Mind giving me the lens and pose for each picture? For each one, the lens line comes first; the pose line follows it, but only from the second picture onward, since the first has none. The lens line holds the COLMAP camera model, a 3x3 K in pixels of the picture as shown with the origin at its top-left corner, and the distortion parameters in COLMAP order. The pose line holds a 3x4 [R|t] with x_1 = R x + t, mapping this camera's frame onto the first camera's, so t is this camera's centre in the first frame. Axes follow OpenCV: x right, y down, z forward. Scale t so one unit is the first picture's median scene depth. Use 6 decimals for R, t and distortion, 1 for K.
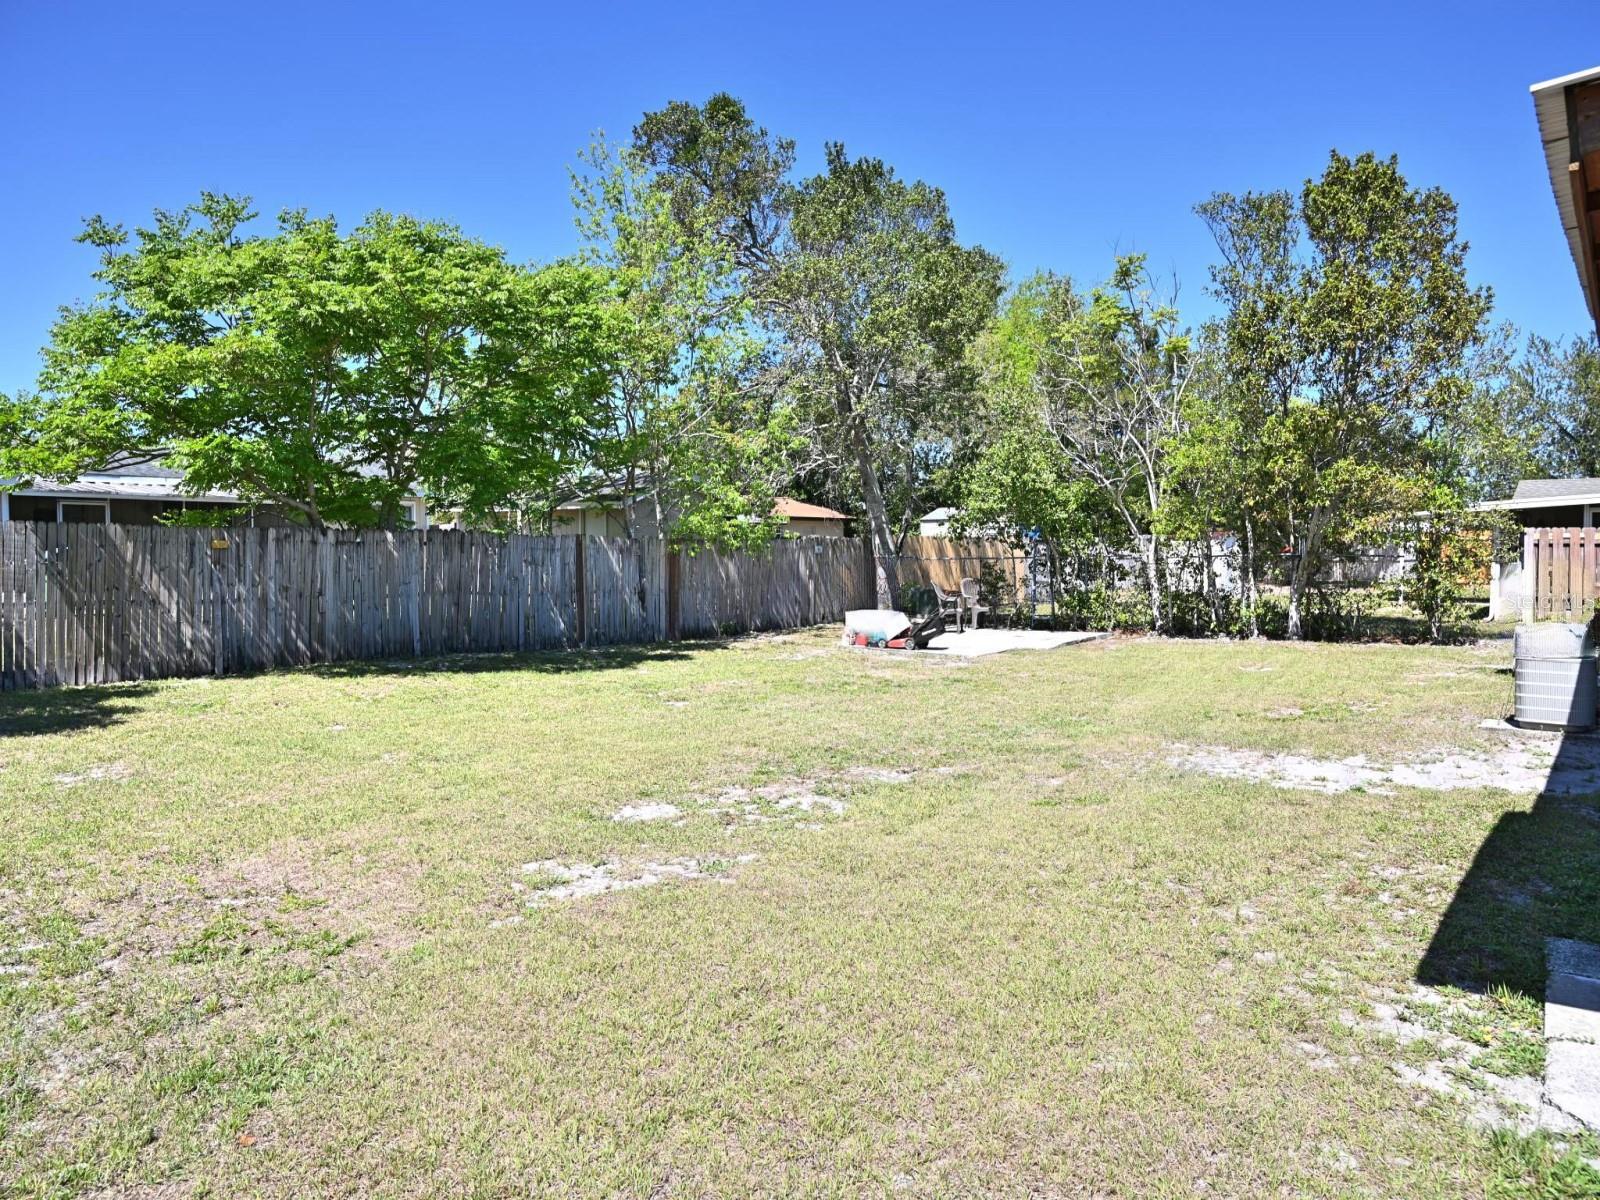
lens RADIAL K [[1063.3, 0, 795.2], [0, 1063.3, 625.8], [0, 0, 1]] dist [-0.014467, 0.006020]
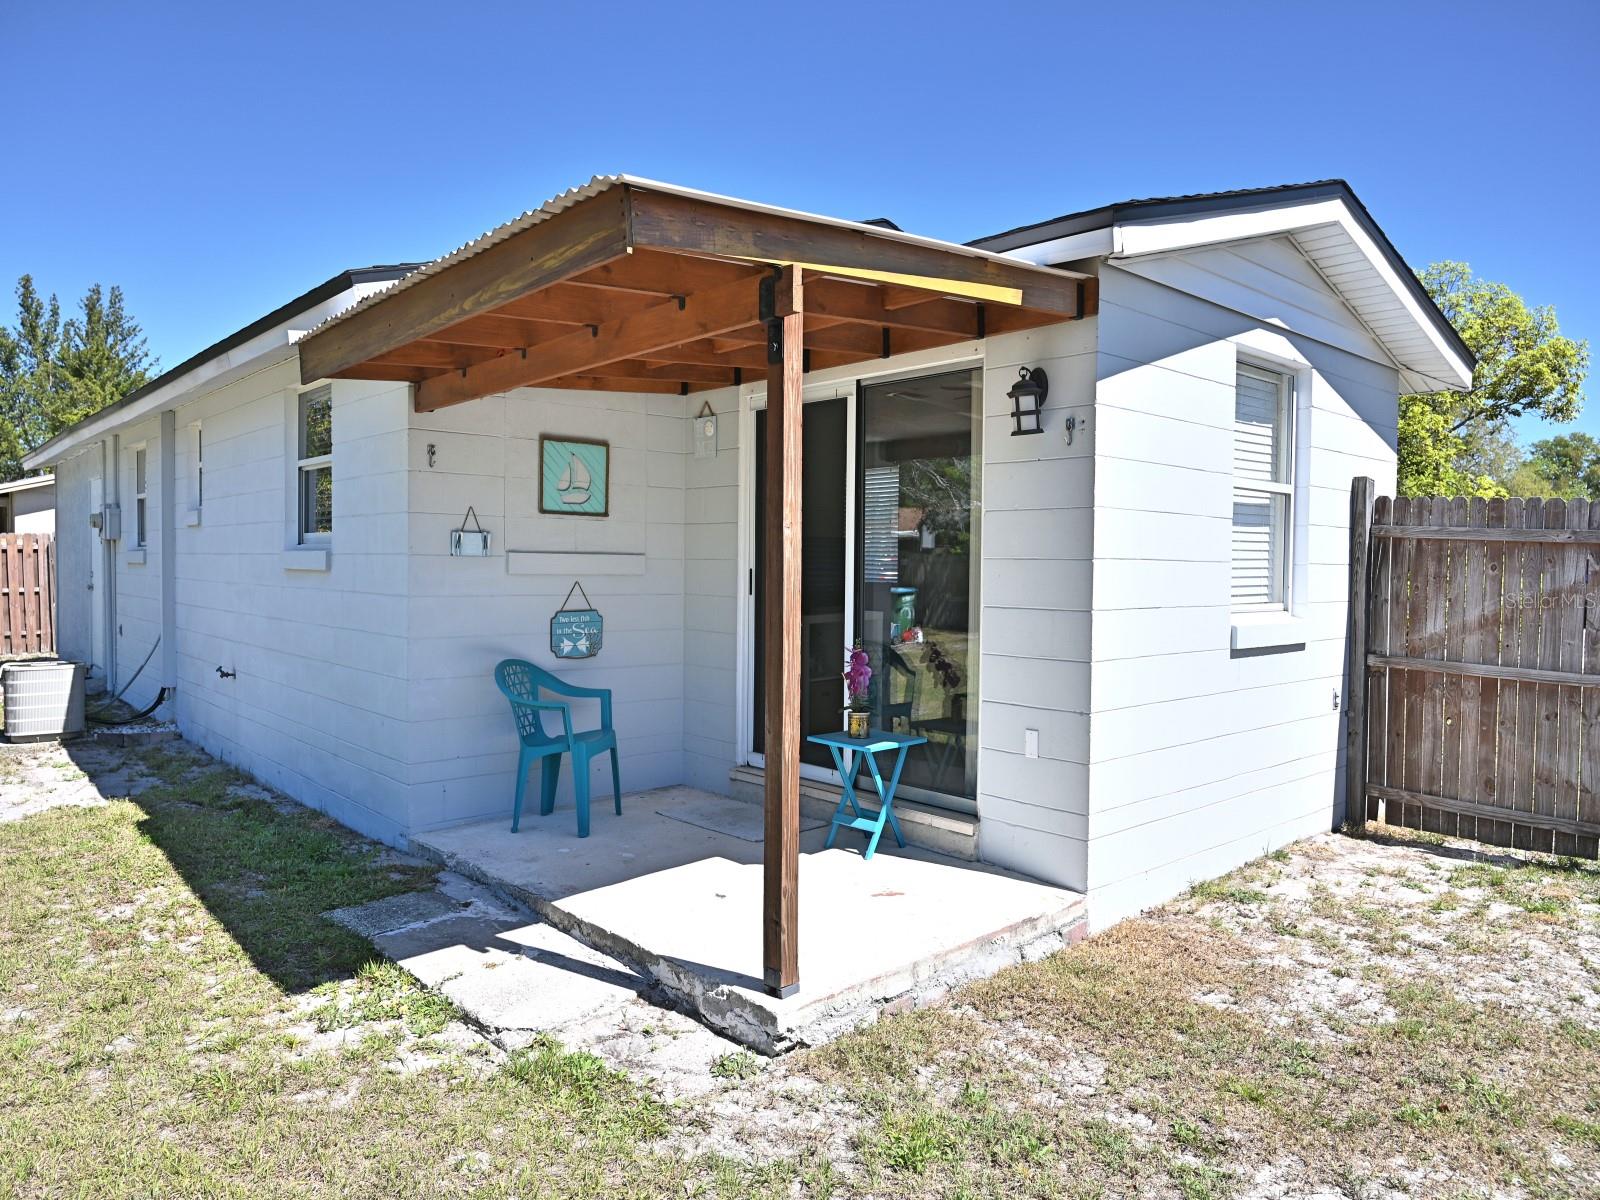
lens RADIAL K [[1063.3, 0, 795.2], [0, 1063.3, 625.8], [0, 0, 1]] dist [-0.014467, 0.006020]
pose [[0.166003, -0.052514, 0.984726, -0.295914], [0.057329, 0.997406, 0.043526, -0.021565], [-0.984457, 0.049228, 0.168583, 0.371111]]
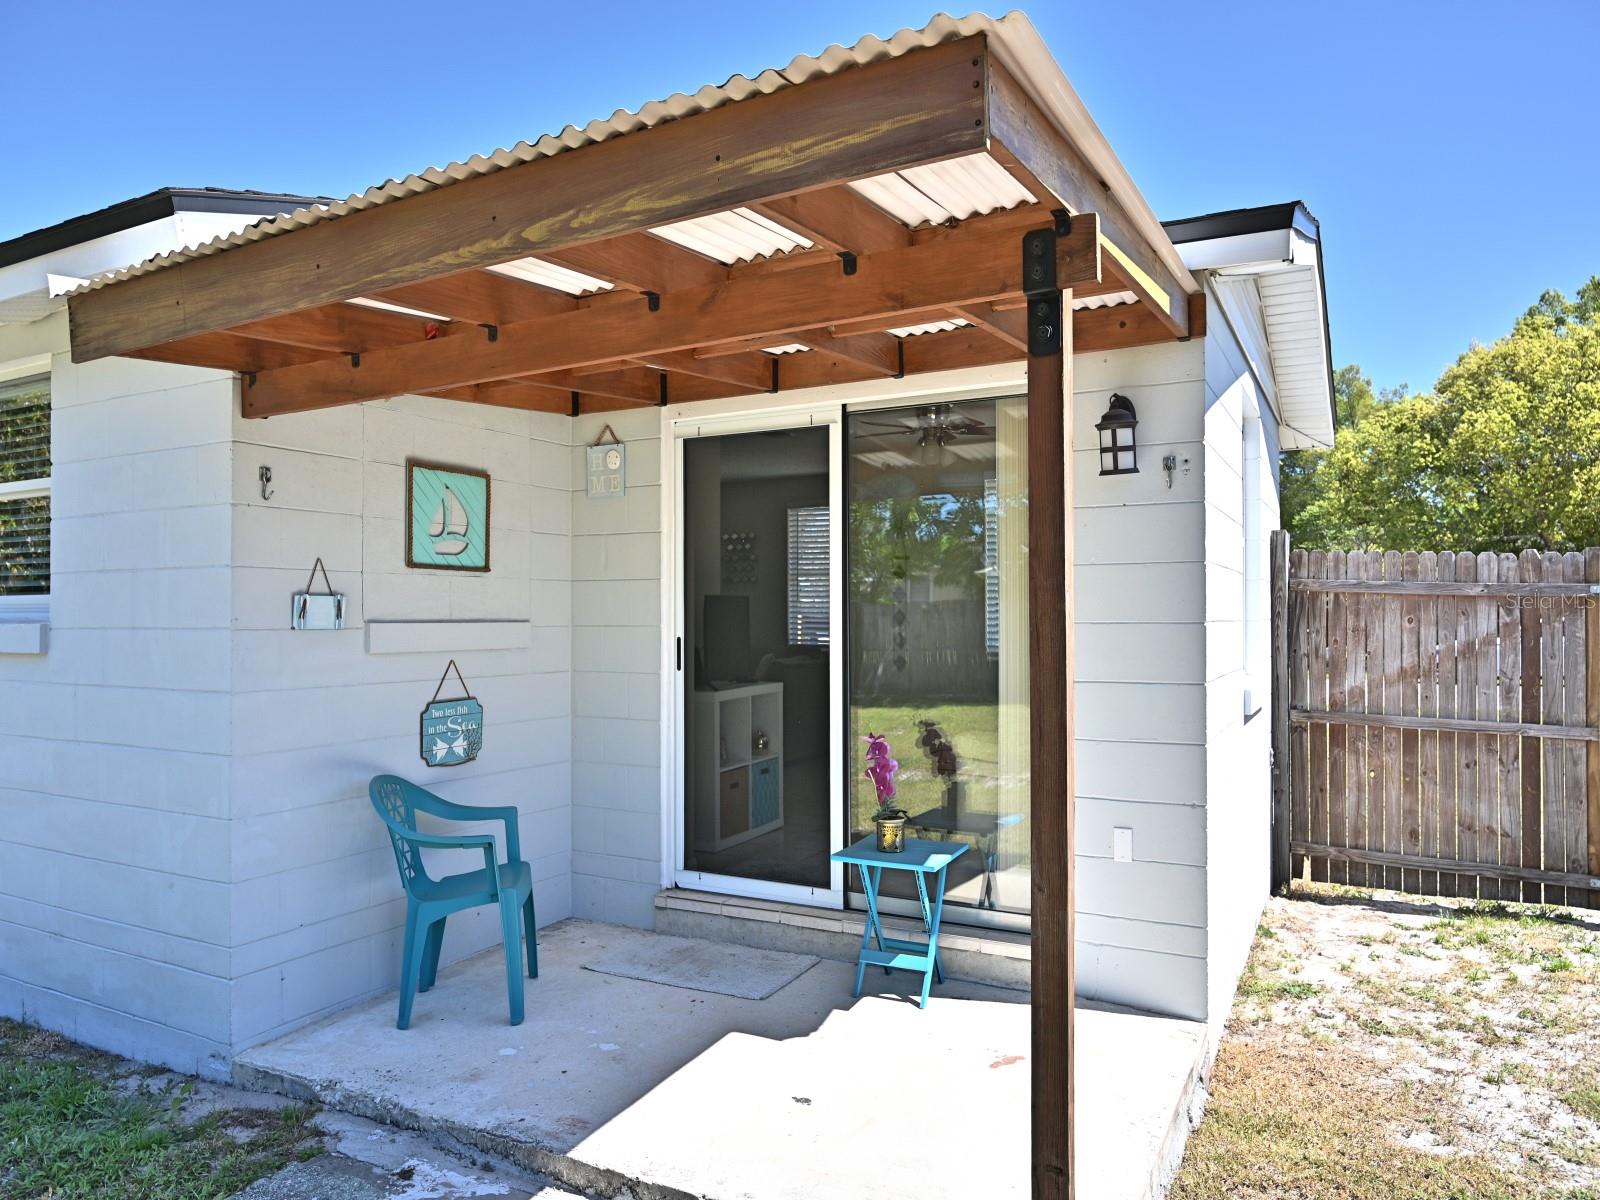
lens RADIAL K [[1063.3, 0, 795.2], [0, 1063.3, 625.8], [0, 0, 1]] dist [-0.014467, 0.006020]
pose [[-0.176403, -0.005252, 0.984304, -0.013138], [0.074012, 0.997084, 0.018584, -0.065395], [-0.981532, 0.076129, -0.175500, 0.761940]]
